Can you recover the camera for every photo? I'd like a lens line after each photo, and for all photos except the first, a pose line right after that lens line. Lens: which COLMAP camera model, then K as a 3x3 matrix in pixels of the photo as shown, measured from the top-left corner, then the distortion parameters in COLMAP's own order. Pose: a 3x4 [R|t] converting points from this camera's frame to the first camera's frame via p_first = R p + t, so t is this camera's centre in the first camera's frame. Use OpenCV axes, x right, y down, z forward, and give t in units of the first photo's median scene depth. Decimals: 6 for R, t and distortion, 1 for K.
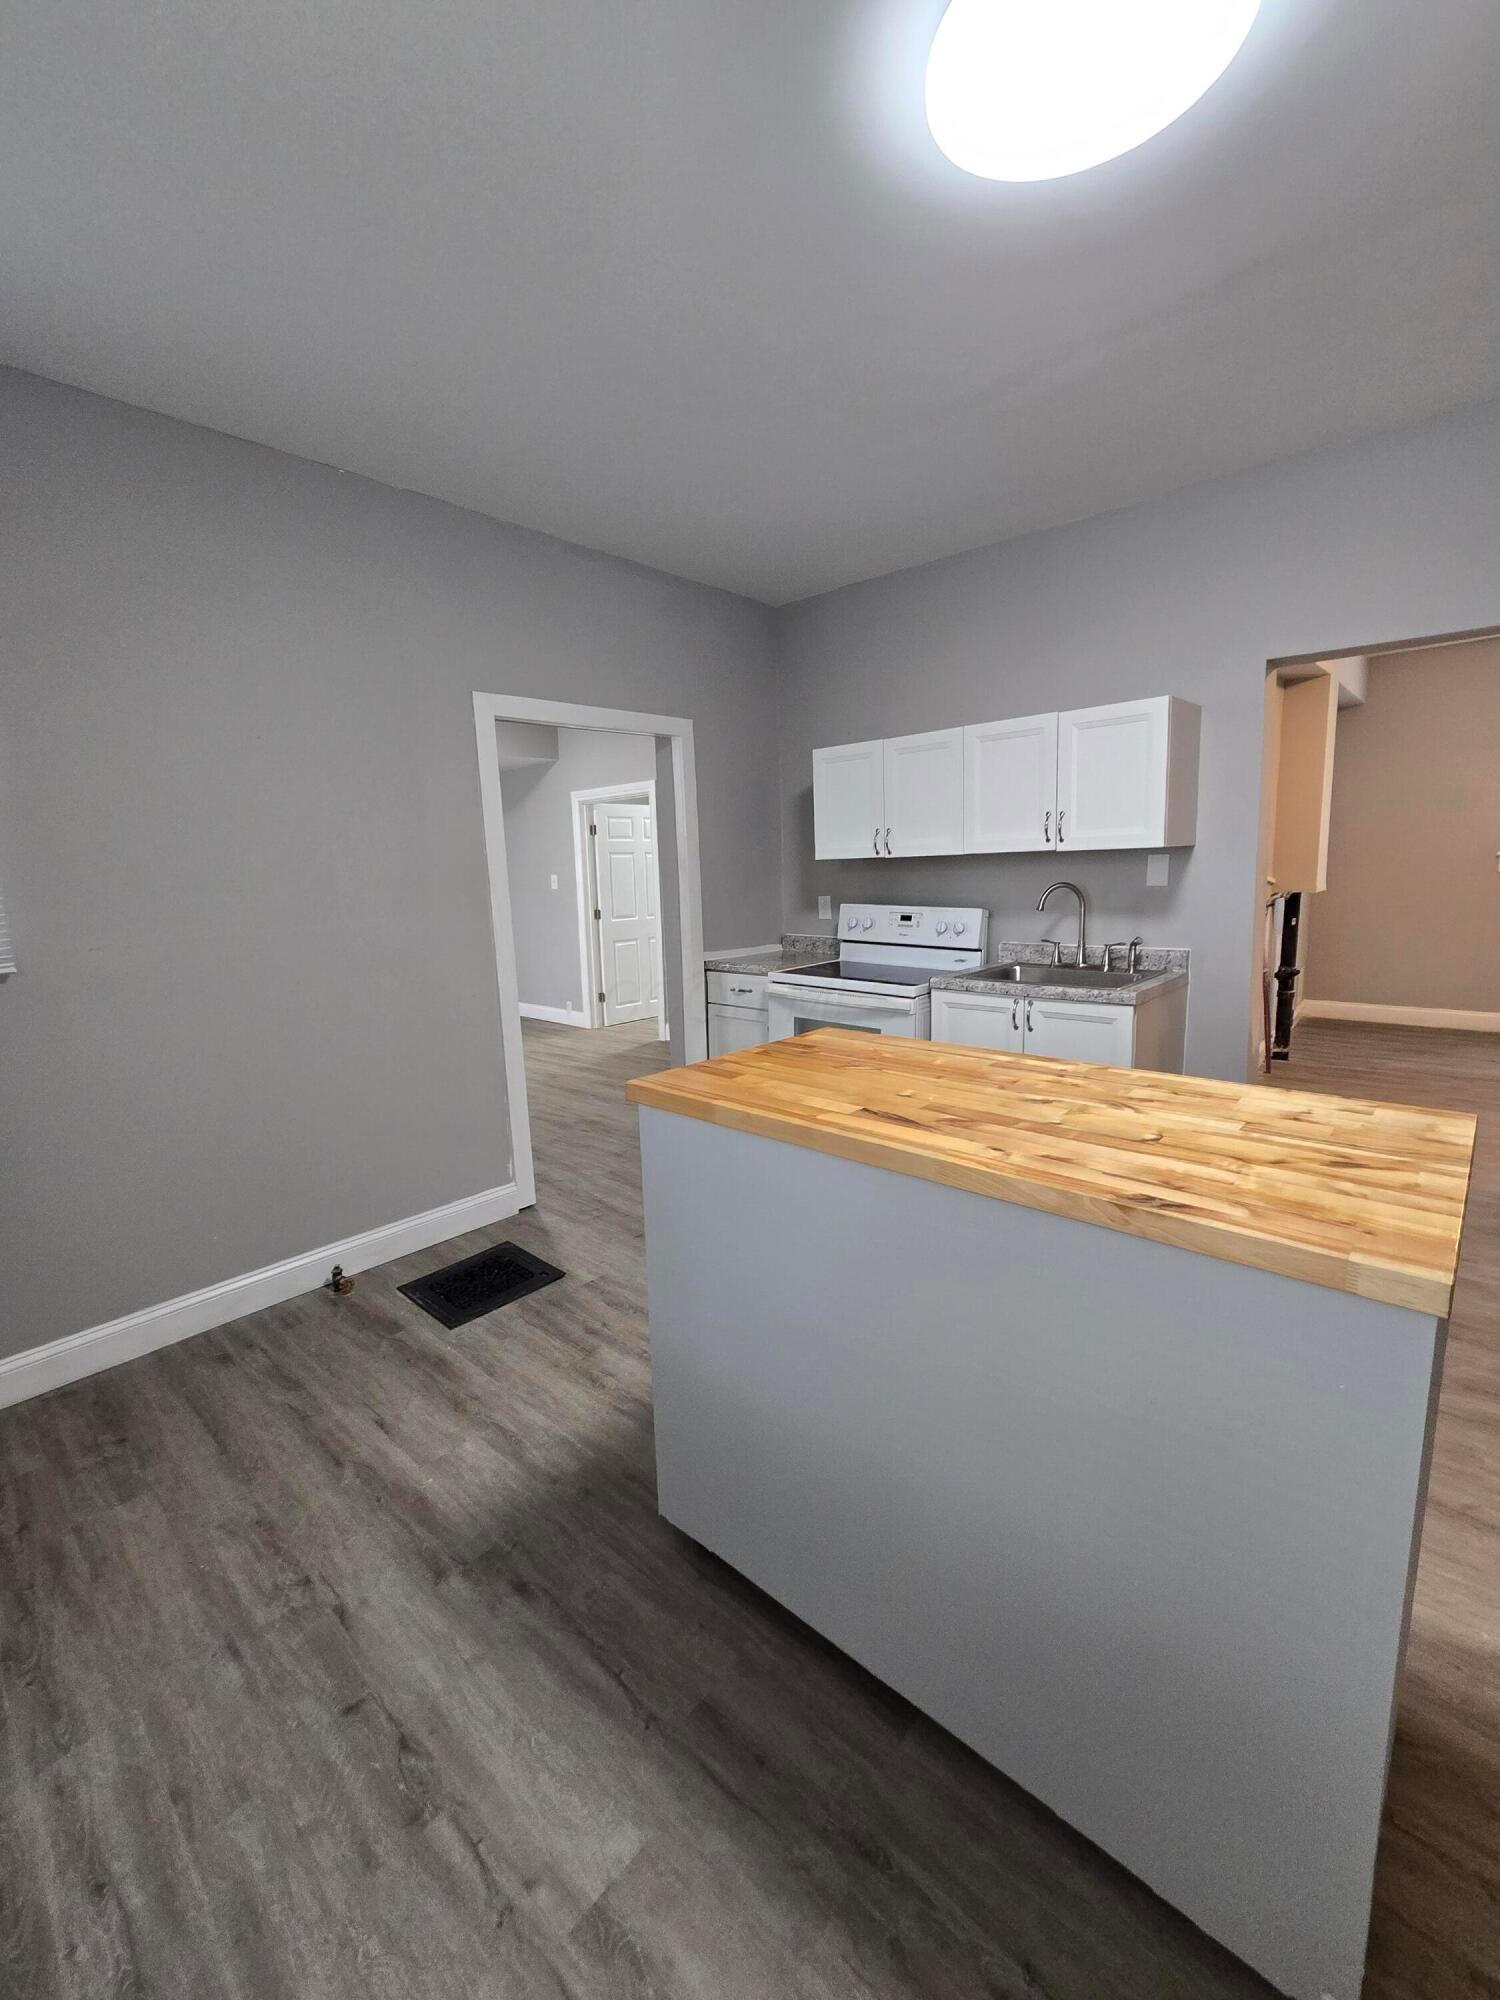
lens RADIAL K [[820.0, 0, 739.7], [0, 820.0, 993.4], [0, 0, 1]] dist [-0.007850, 0.000792]
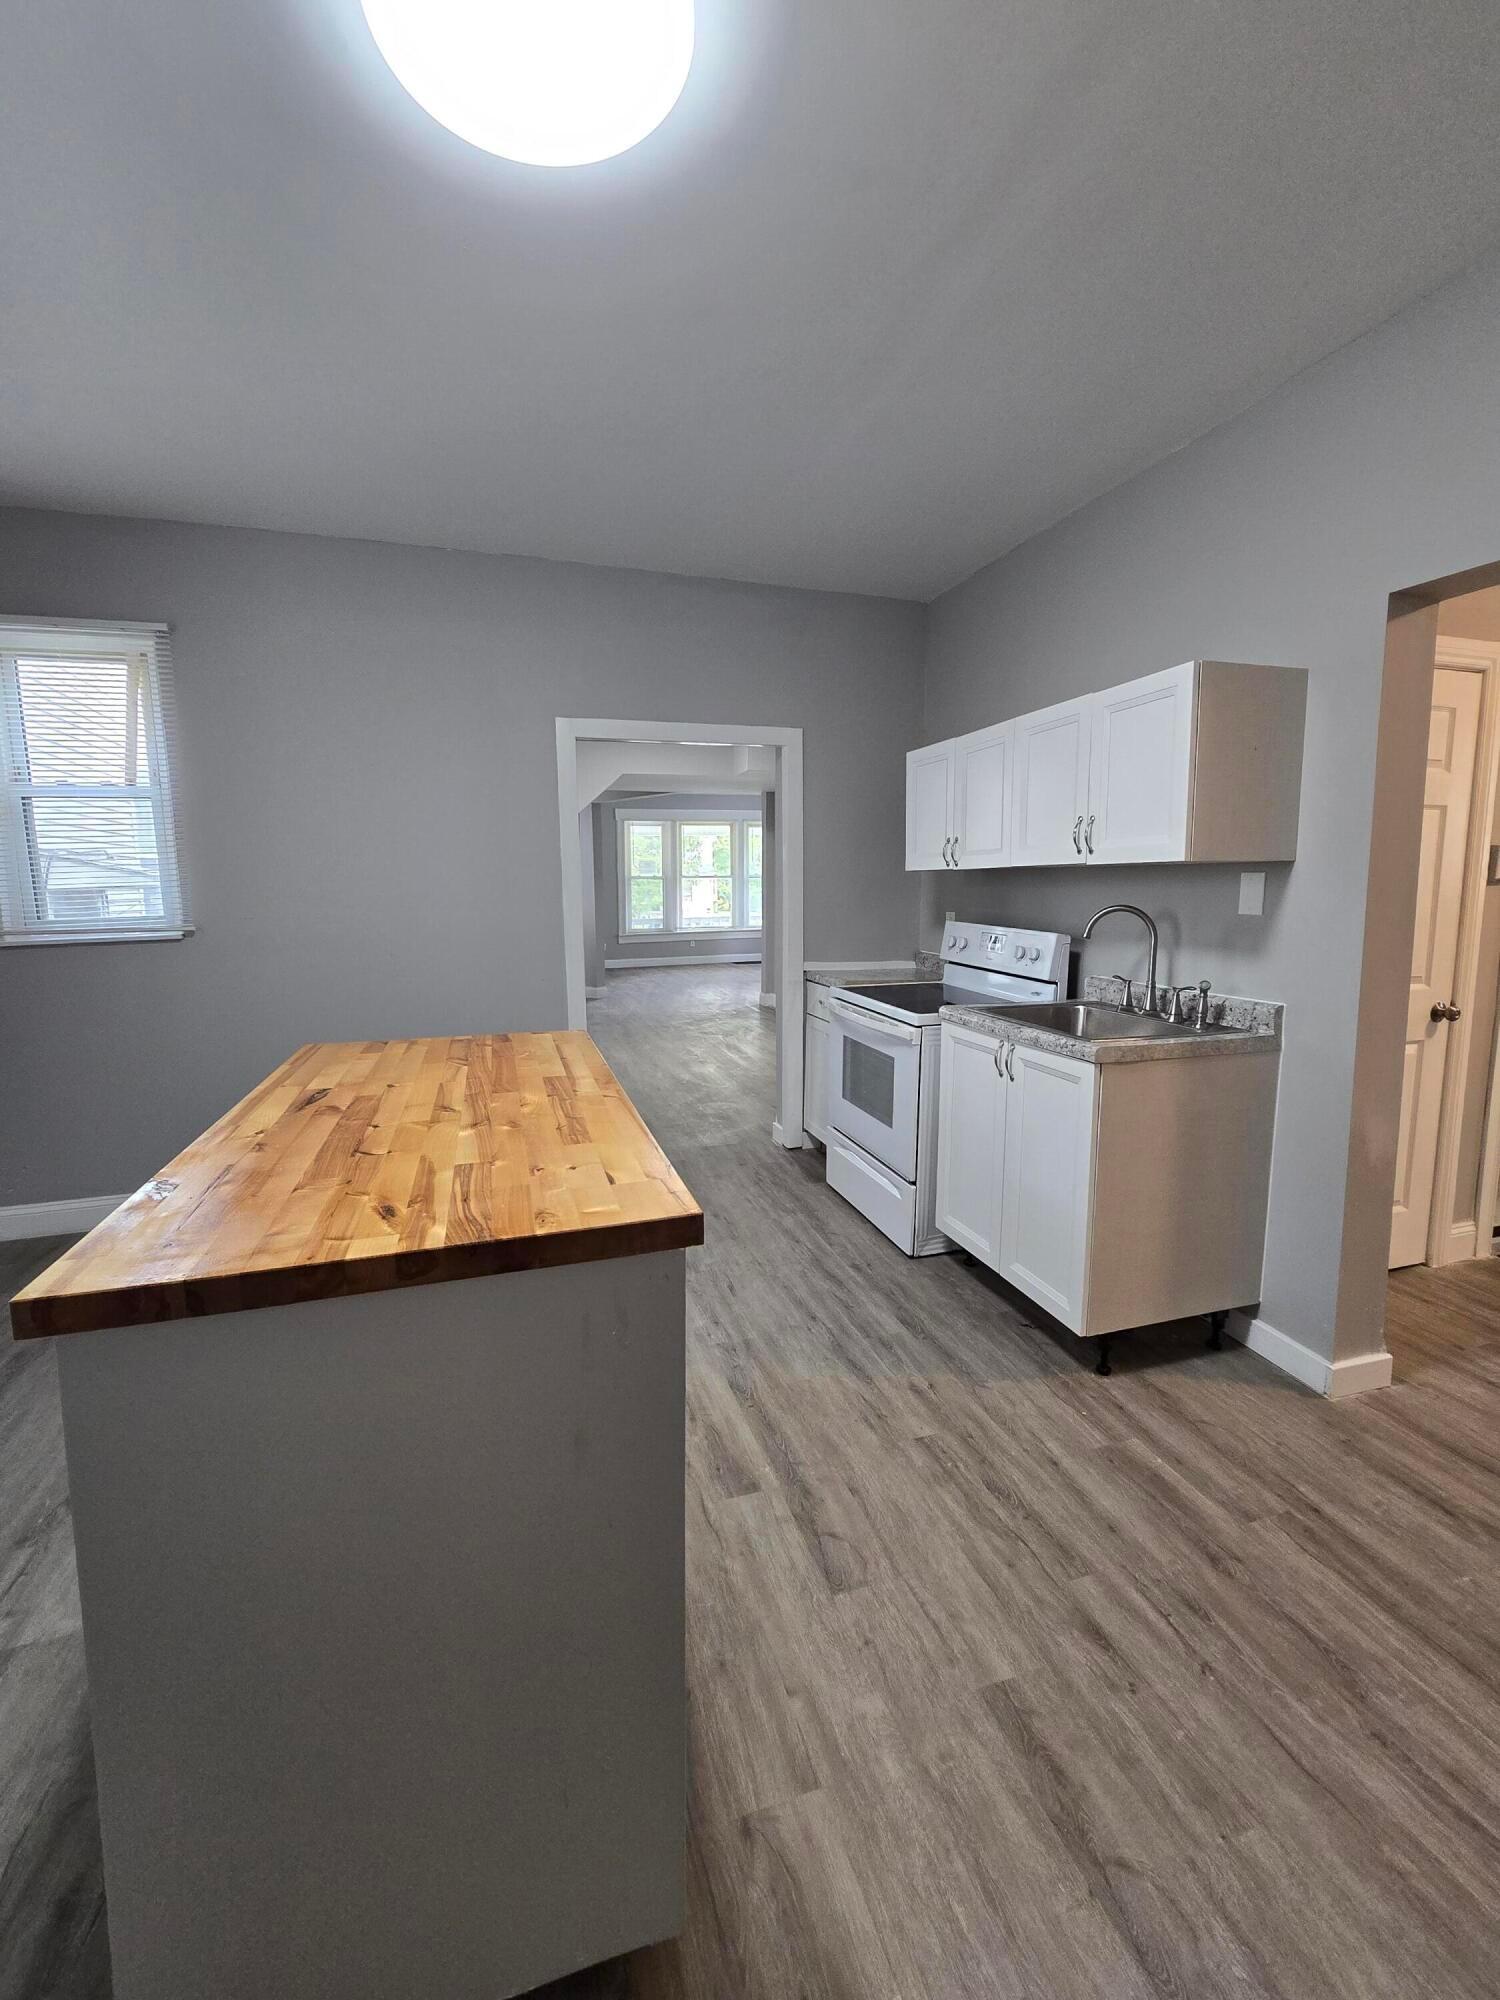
lens RADIAL K [[820.0, 0, 750.4], [0, 820.0, 988.0], [0, 0, 1]] dist [-0.007850, 0.000792]
pose [[0.867642, 0.092626, -0.488485, 0.466598], [-0.102660, 0.994697, 0.006270, -0.022441], [0.486476, 0.044708, 0.872550, 0.129560]]
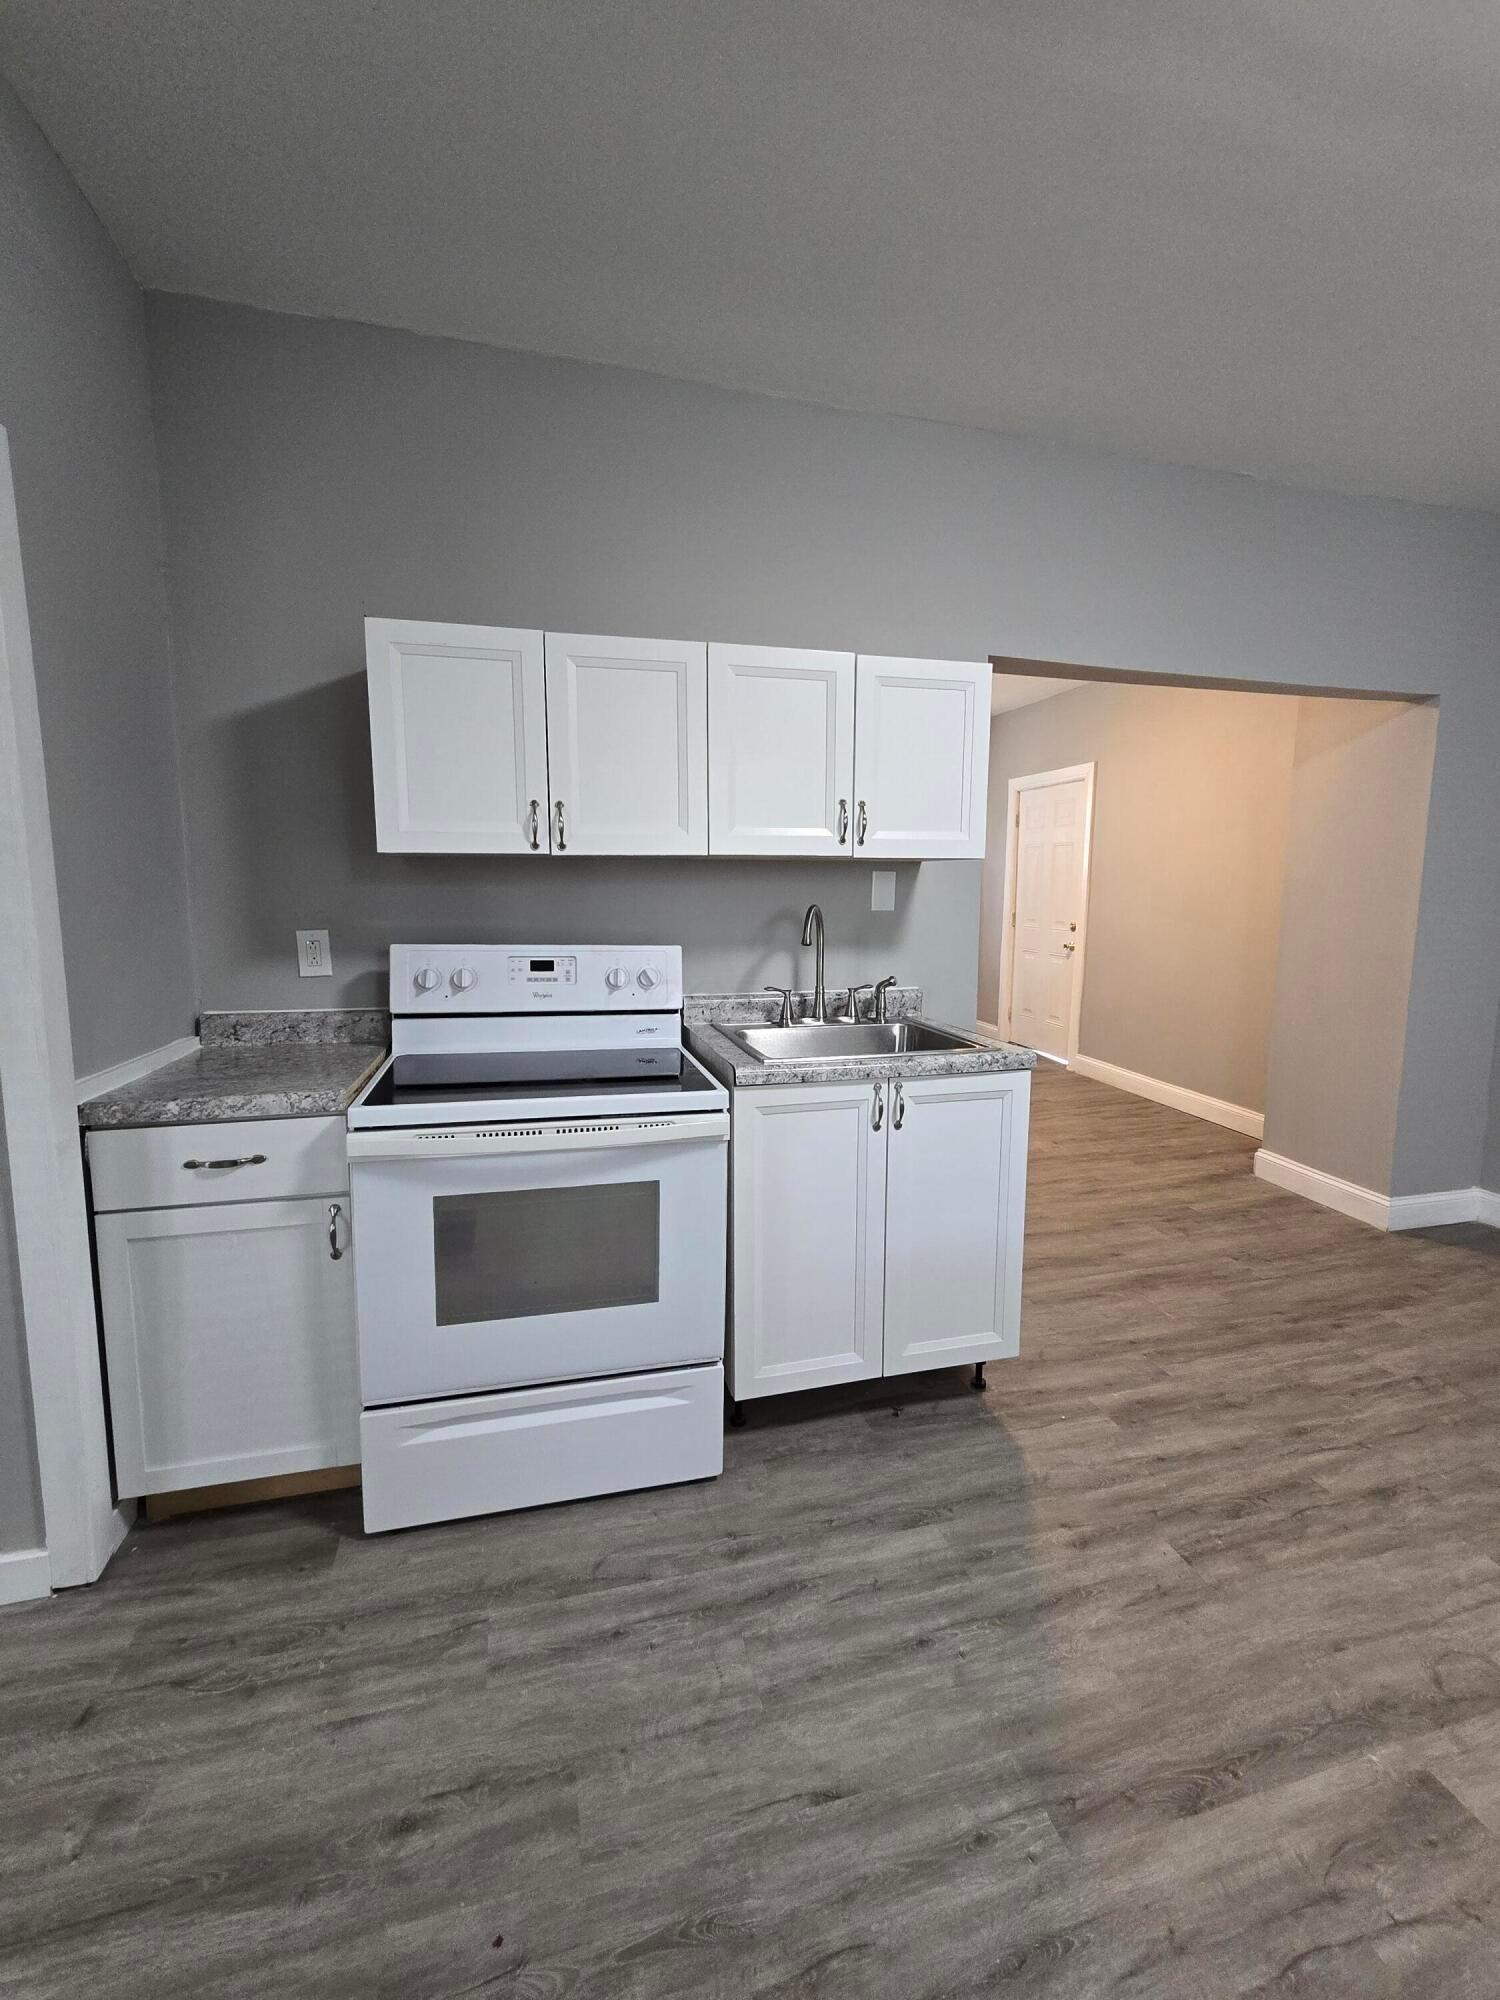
lens RADIAL K [[820.0, 0, 739.6], [0, 820.0, 991.8], [0, 0, 1]] dist [-0.007850, 0.000792]
pose [[0.542884, -0.071616, 0.836748, -0.224377], [0.110324, 0.993804, 0.013480, -0.076154], [-0.832530, 0.084995, 0.547422, 0.661247]]
